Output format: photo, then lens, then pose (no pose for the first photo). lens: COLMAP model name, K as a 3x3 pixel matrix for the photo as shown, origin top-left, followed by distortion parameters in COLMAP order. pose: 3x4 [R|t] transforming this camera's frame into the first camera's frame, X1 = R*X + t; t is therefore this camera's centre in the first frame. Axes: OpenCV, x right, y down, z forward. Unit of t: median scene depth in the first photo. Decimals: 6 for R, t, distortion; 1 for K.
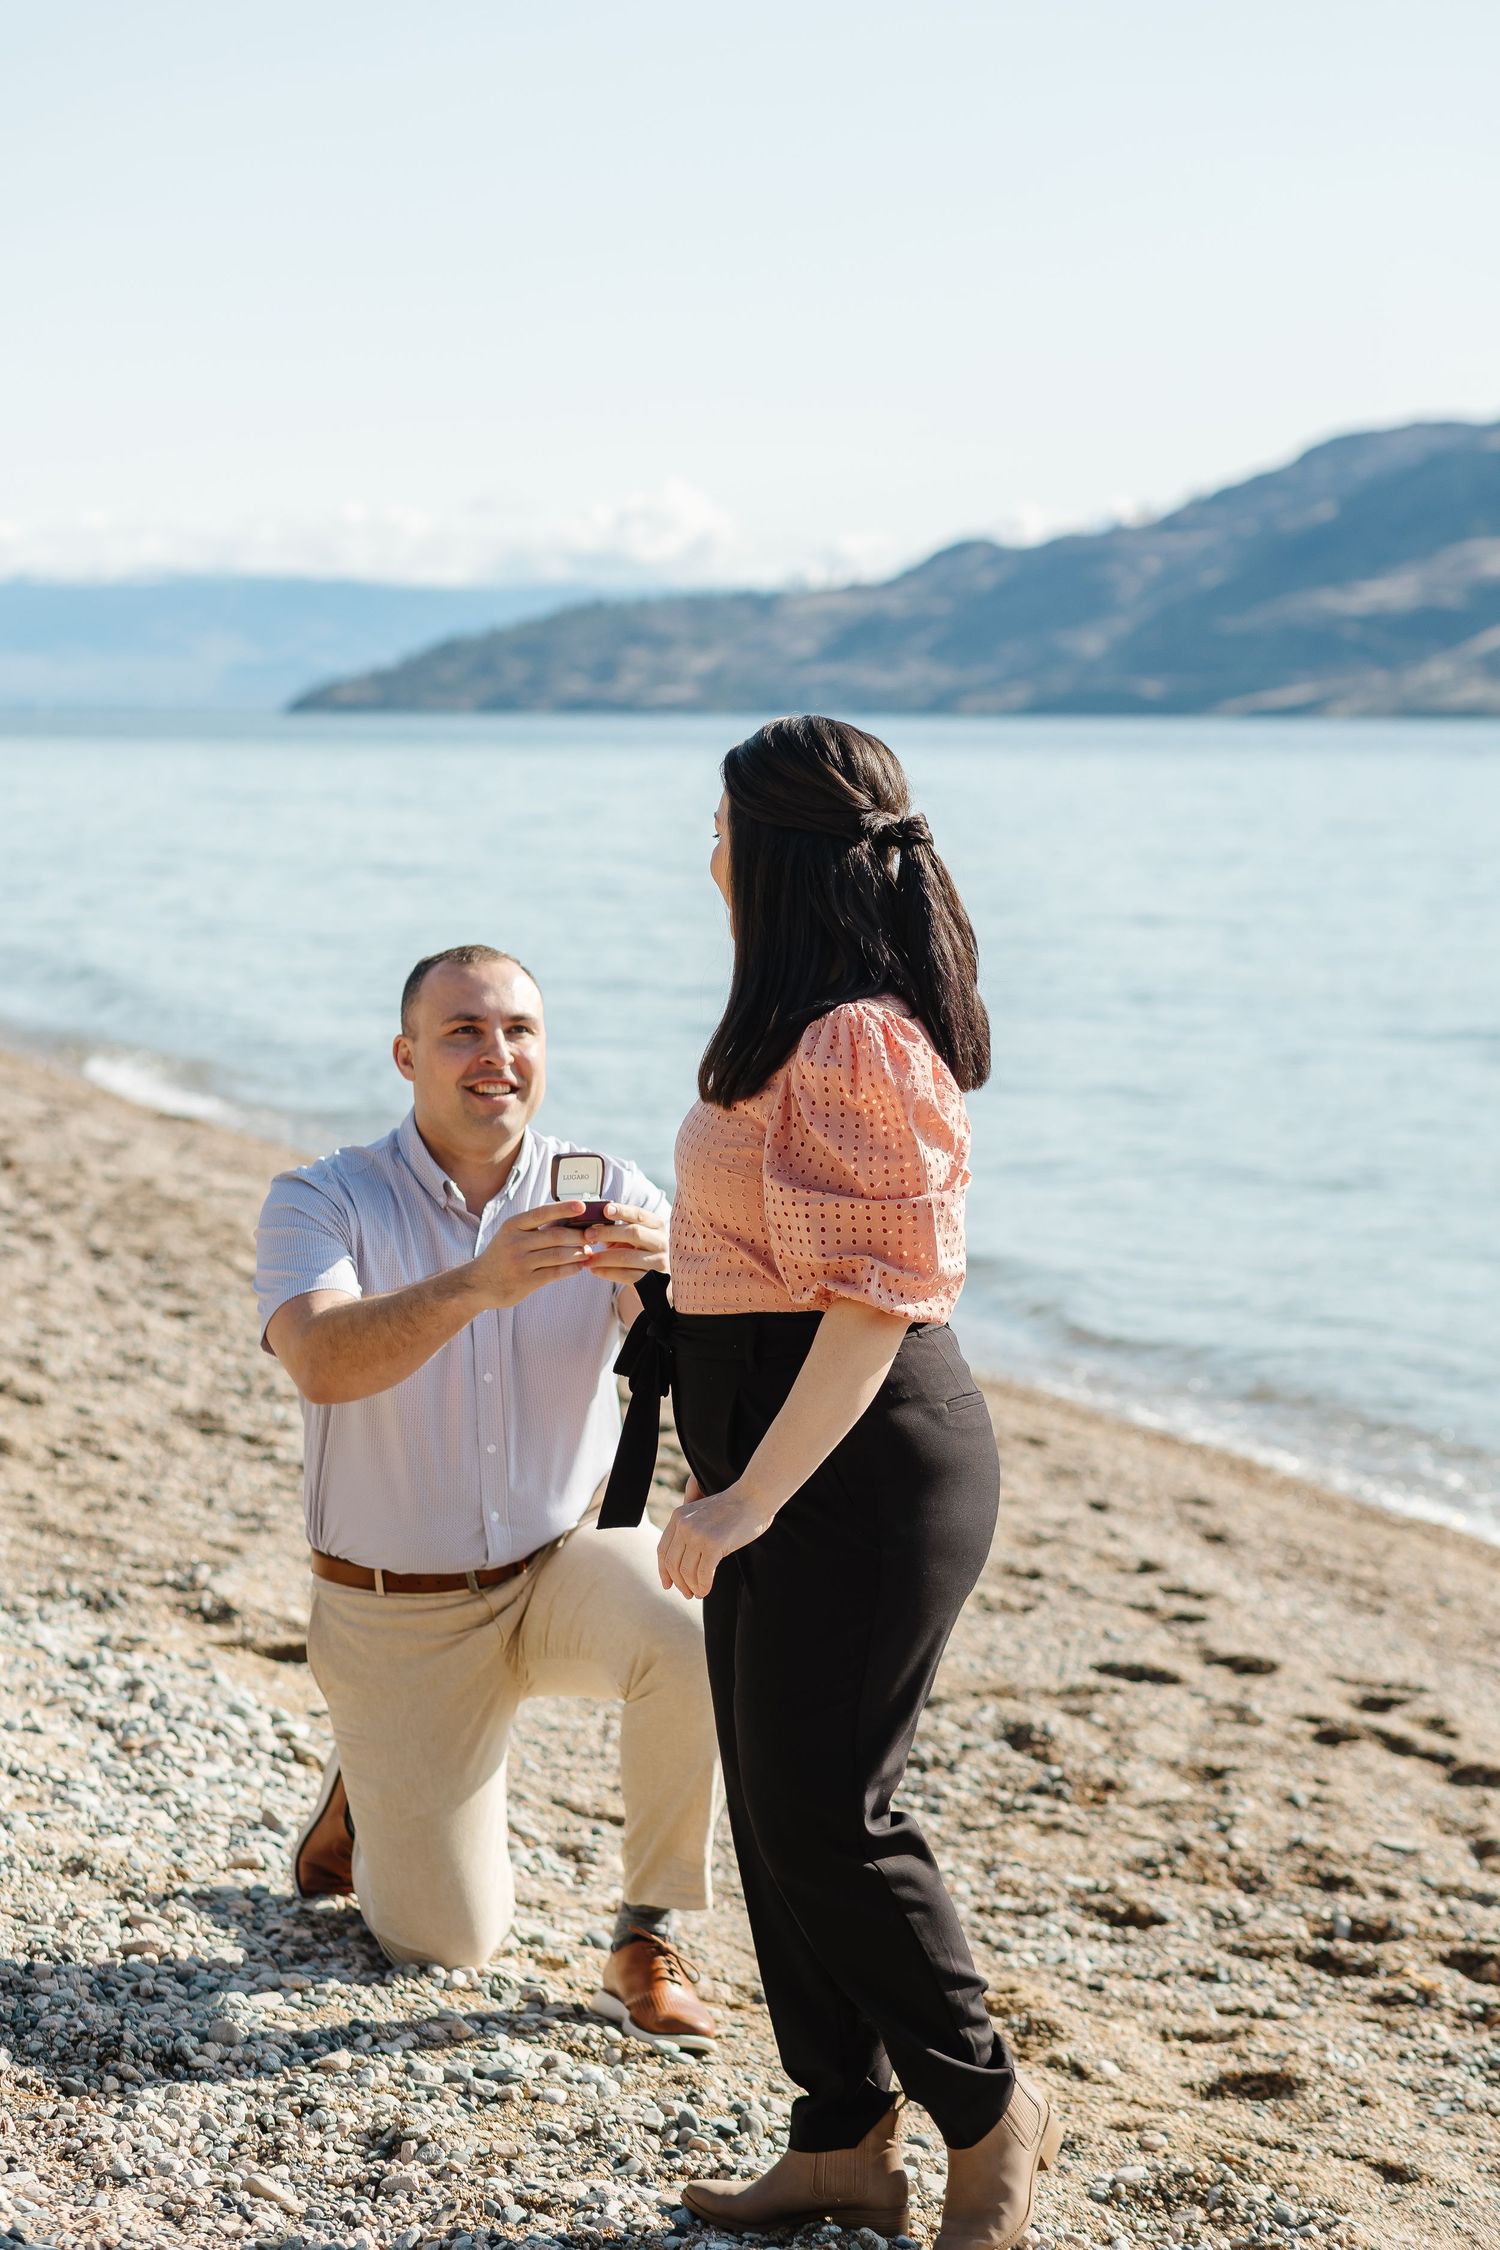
lens RADIAL K [[5315.8, 0, 750.0], [0, 5315.8, 1125.0], [0, 0, 1]] dist [-0.032791, 0.139394]
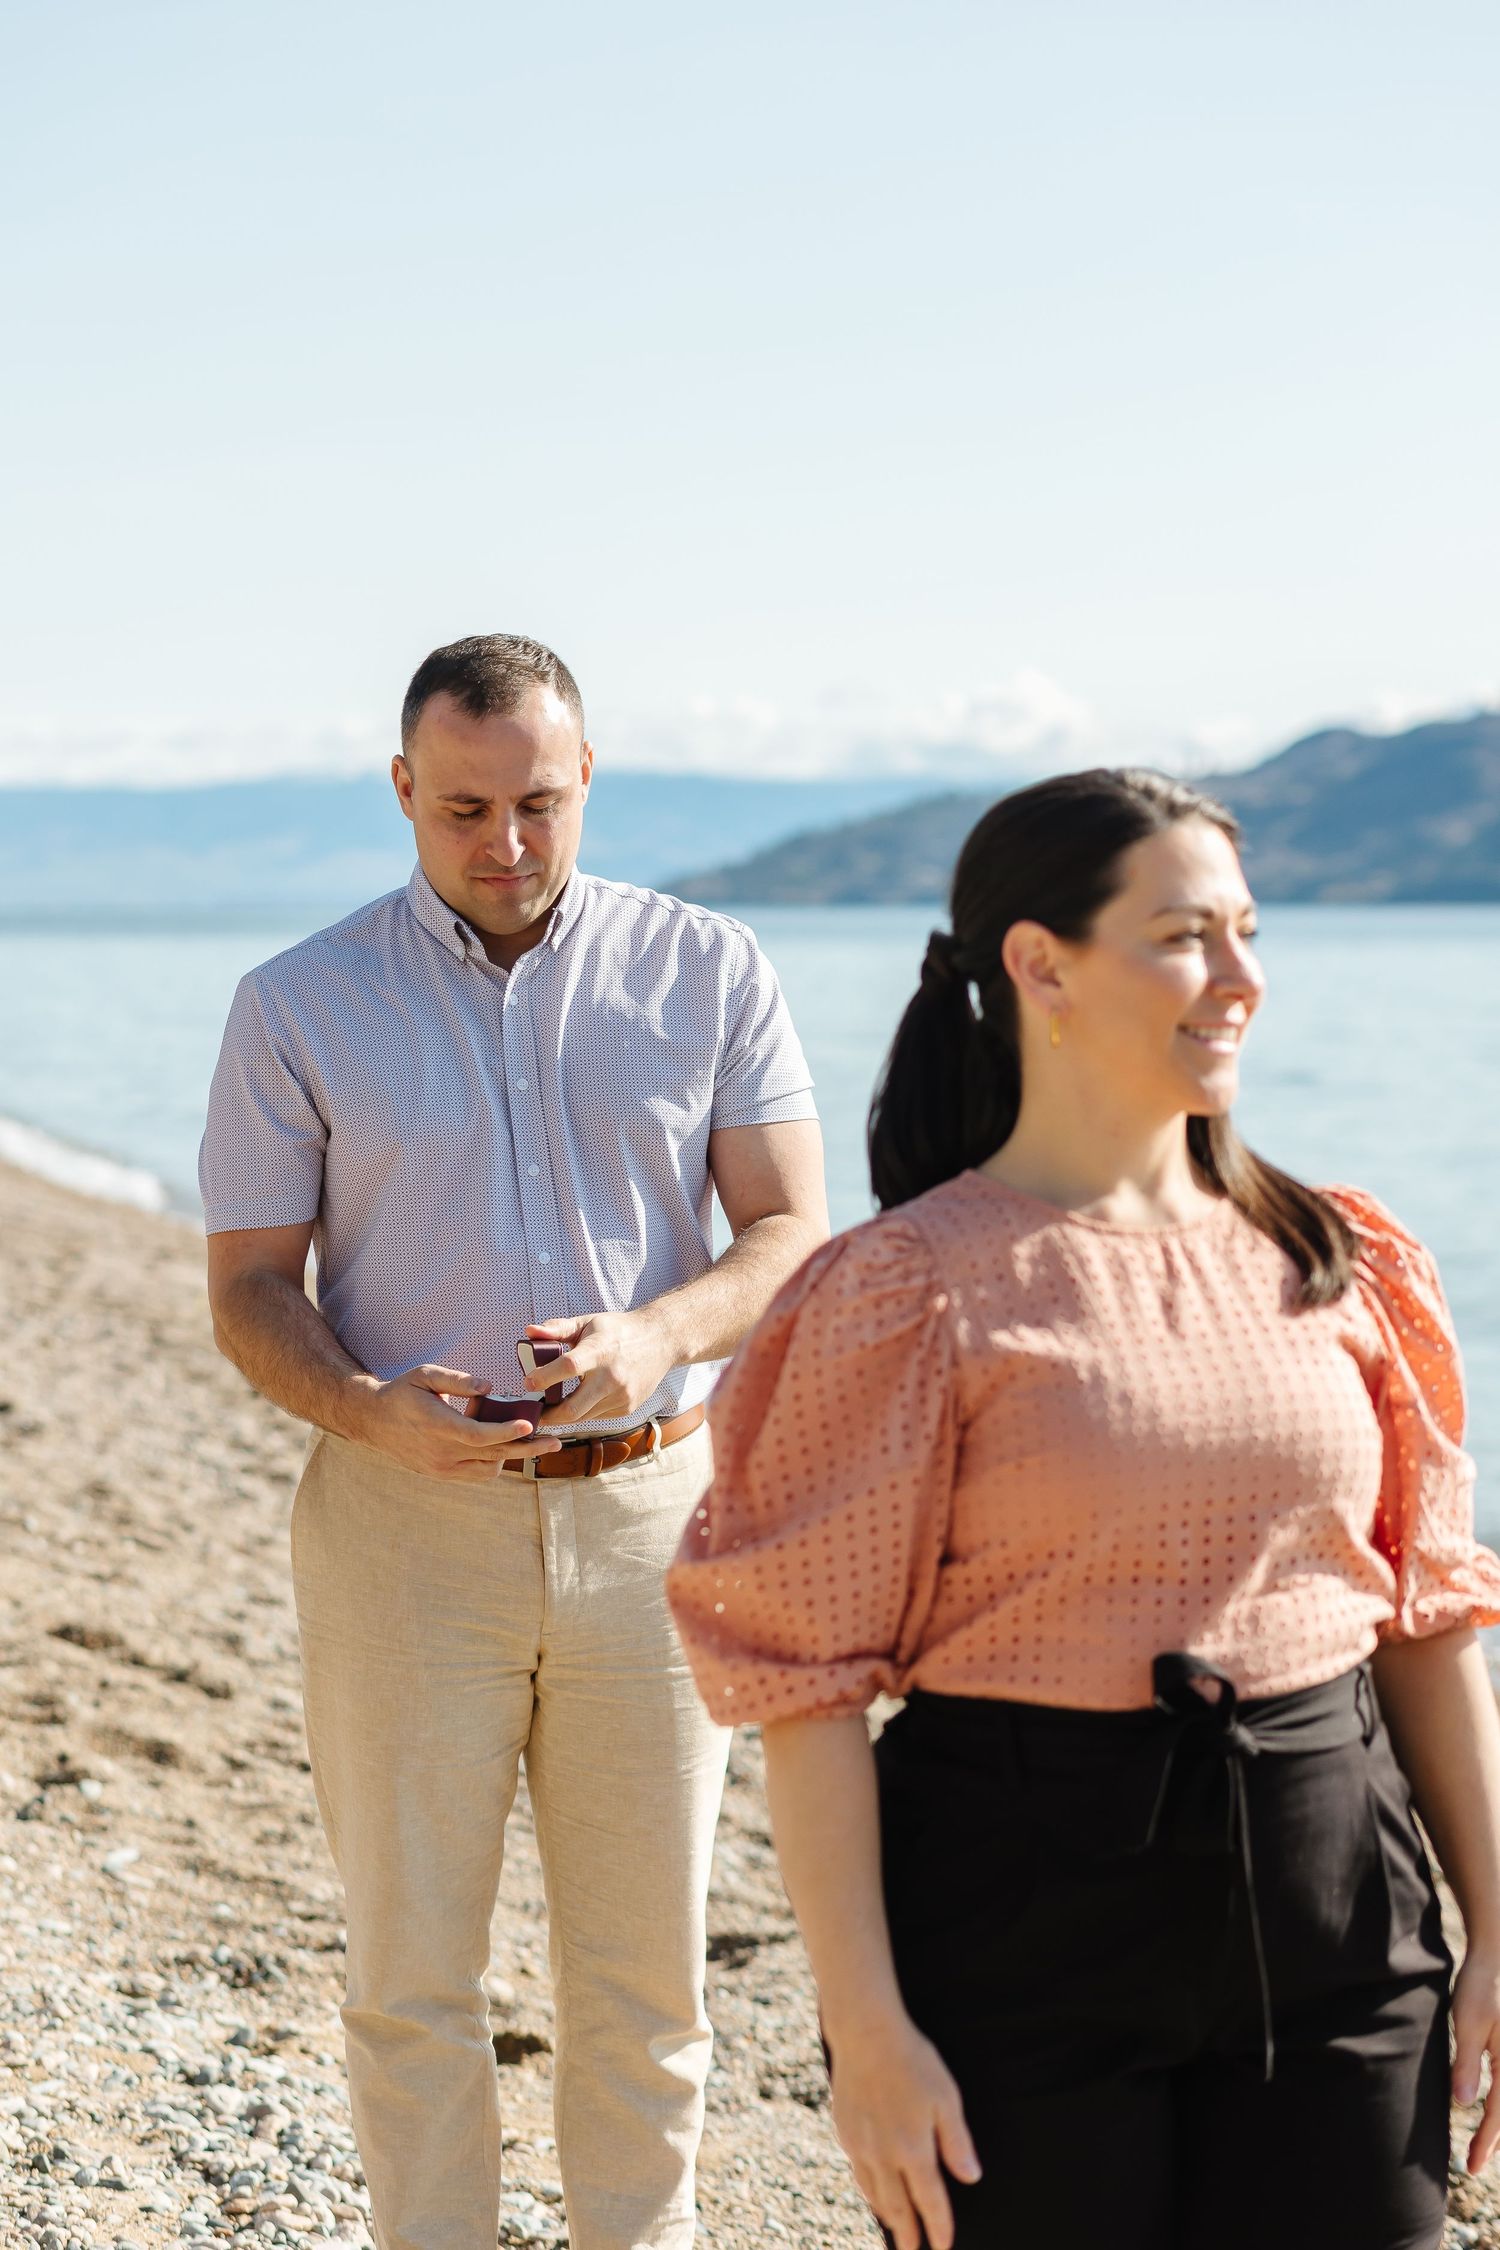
lens RADIAL K [[5315.8, 0, 750.0], [0, 5315.8, 1125.0], [0, 0, 1]] dist [-0.032791, 0.139394]
pose [[0.997700, -0.003862, -0.067679, 0.007739], [0.001349, 0.999309, -0.037136, -0.009093], [0.067776, 0.036959, 0.997016, 0.254481]]
